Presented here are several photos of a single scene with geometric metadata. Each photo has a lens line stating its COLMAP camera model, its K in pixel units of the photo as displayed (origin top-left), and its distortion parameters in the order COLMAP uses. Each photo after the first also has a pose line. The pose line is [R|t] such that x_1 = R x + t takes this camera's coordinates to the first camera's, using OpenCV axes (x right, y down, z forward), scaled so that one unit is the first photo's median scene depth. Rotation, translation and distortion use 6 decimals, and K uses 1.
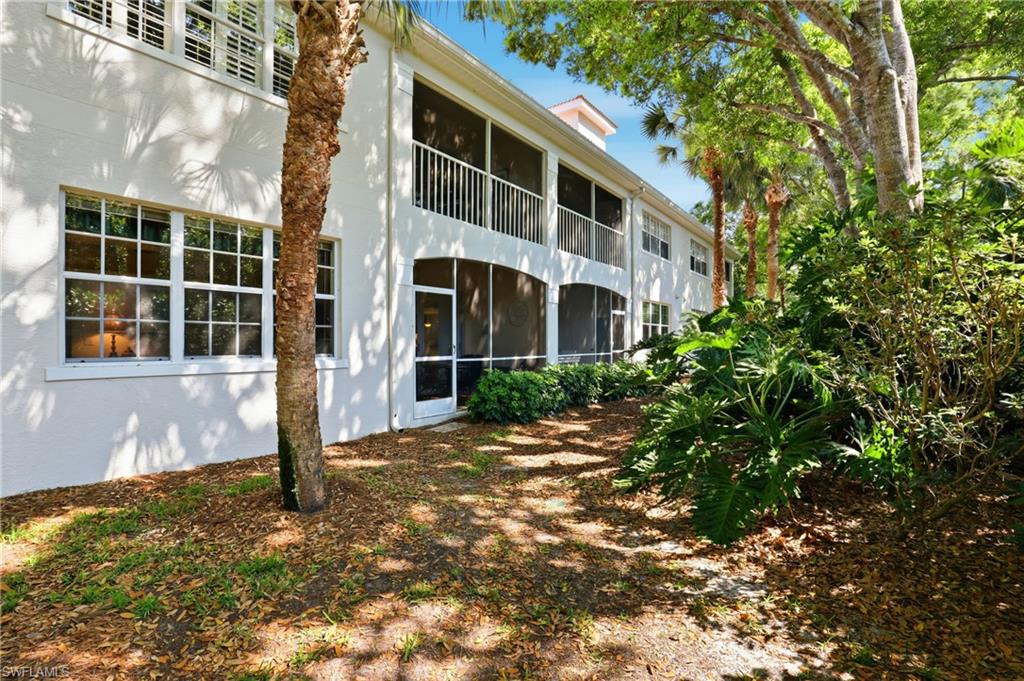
lens RADIAL K [[471.6, 0, 507.5], [0, 471.6, 341.7], [0, 0, 1]] dist [-0.033735, -0.000132]
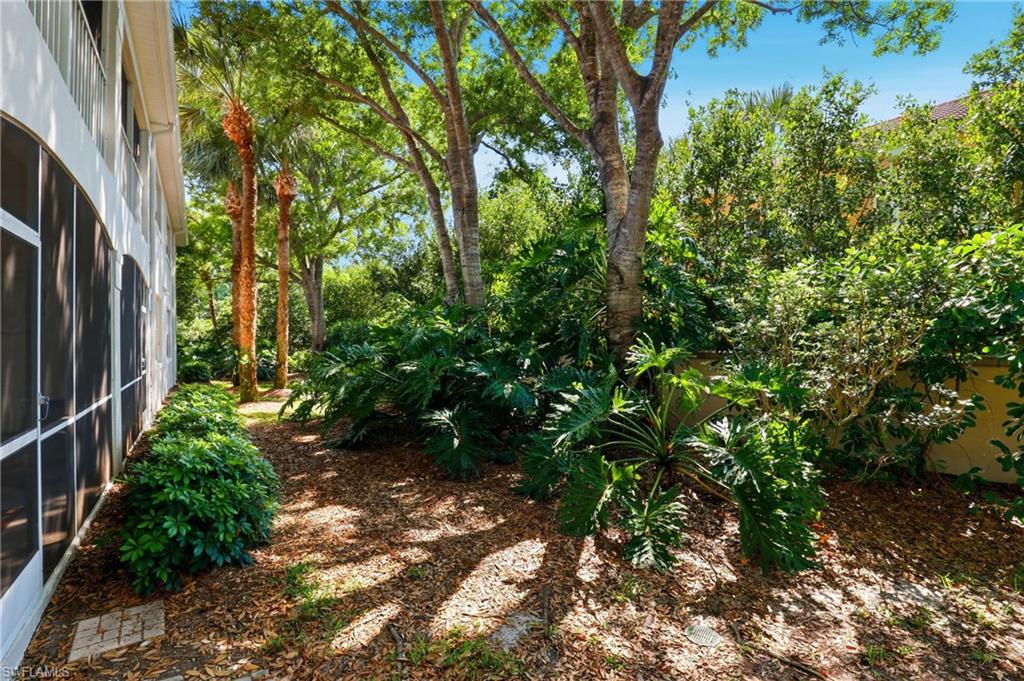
lens RADIAL K [[471.6, 0, 521.7], [0, 471.6, 330.6], [0, 0, 1]] dist [-0.033735, -0.000132]
pose [[0.321241, 0.022756, 0.946724, -0.324798], [0.004961, 0.999657, -0.025711, -0.017357], [-0.946984, 0.012956, 0.321018, 0.627987]]
